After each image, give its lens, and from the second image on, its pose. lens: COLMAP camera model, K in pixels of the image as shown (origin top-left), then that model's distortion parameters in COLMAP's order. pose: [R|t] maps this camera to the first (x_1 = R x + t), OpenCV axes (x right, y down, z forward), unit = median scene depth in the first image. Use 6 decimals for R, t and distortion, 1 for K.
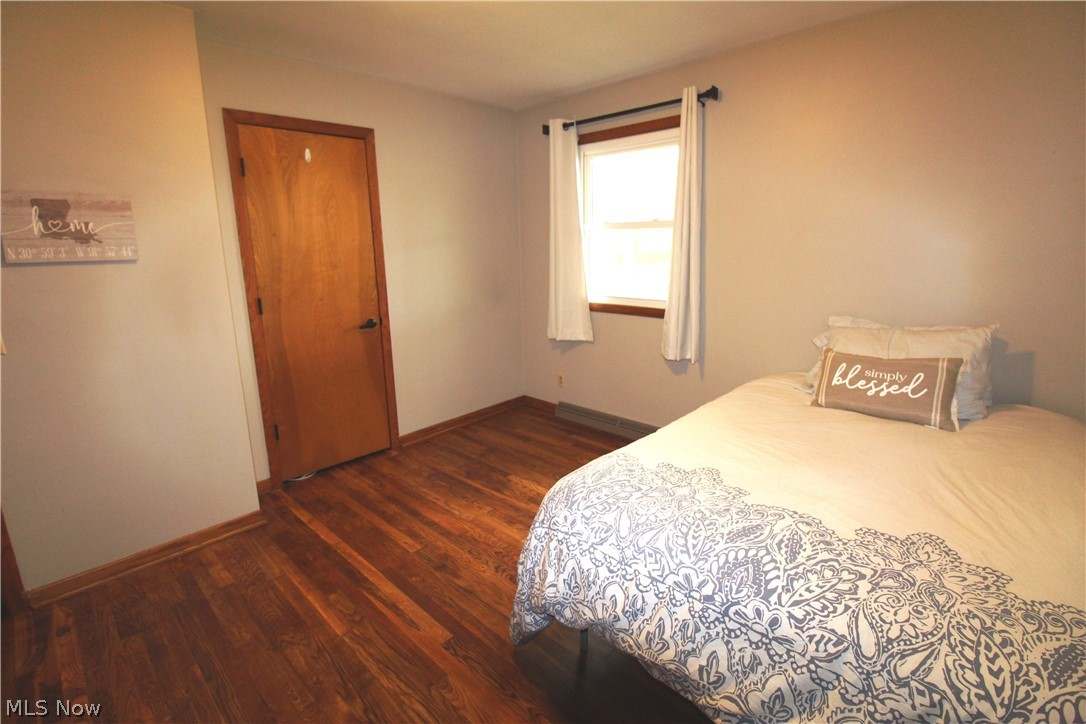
lens RADIAL K [[506.9, 0, 548.8], [0, 506.9, 359.3], [0, 0, 1]] dist [-0.009306, -0.003981]
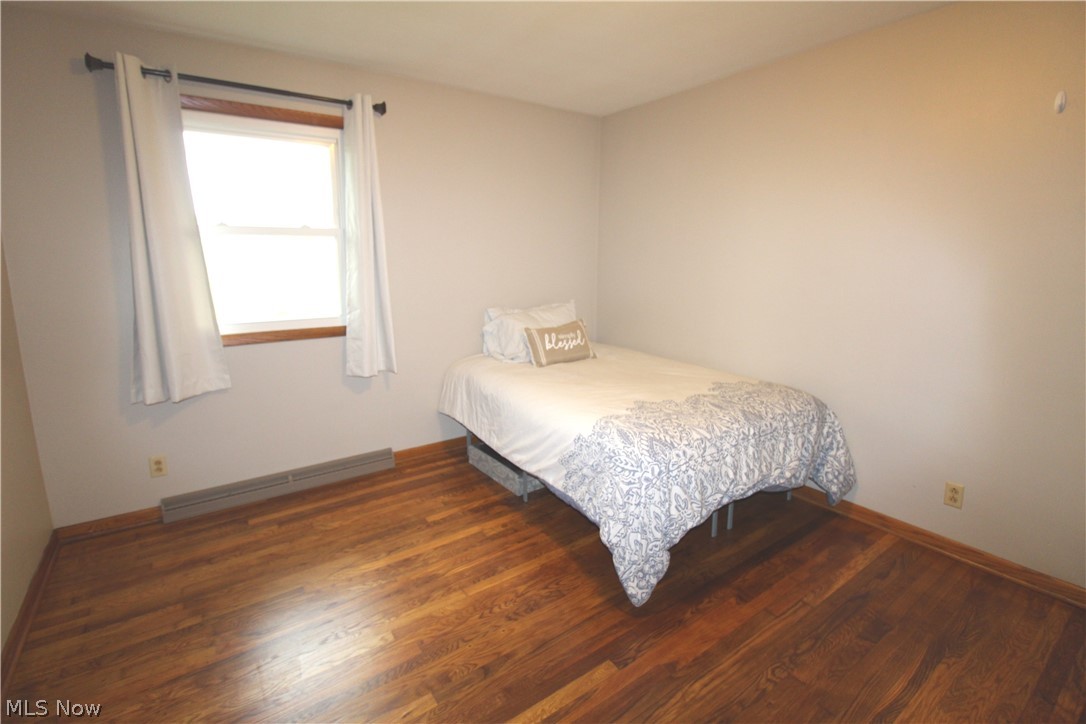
lens RADIAL K [[506.9, 0, 547.5], [0, 506.9, 357.6], [0, 0, 1]] dist [-0.009306, -0.003981]
pose [[0.185321, -0.181194, 0.965829, -0.681305], [0.218555, 0.965837, 0.139260, -0.103654], [-0.958066, 0.185279, 0.218590, 0.532364]]
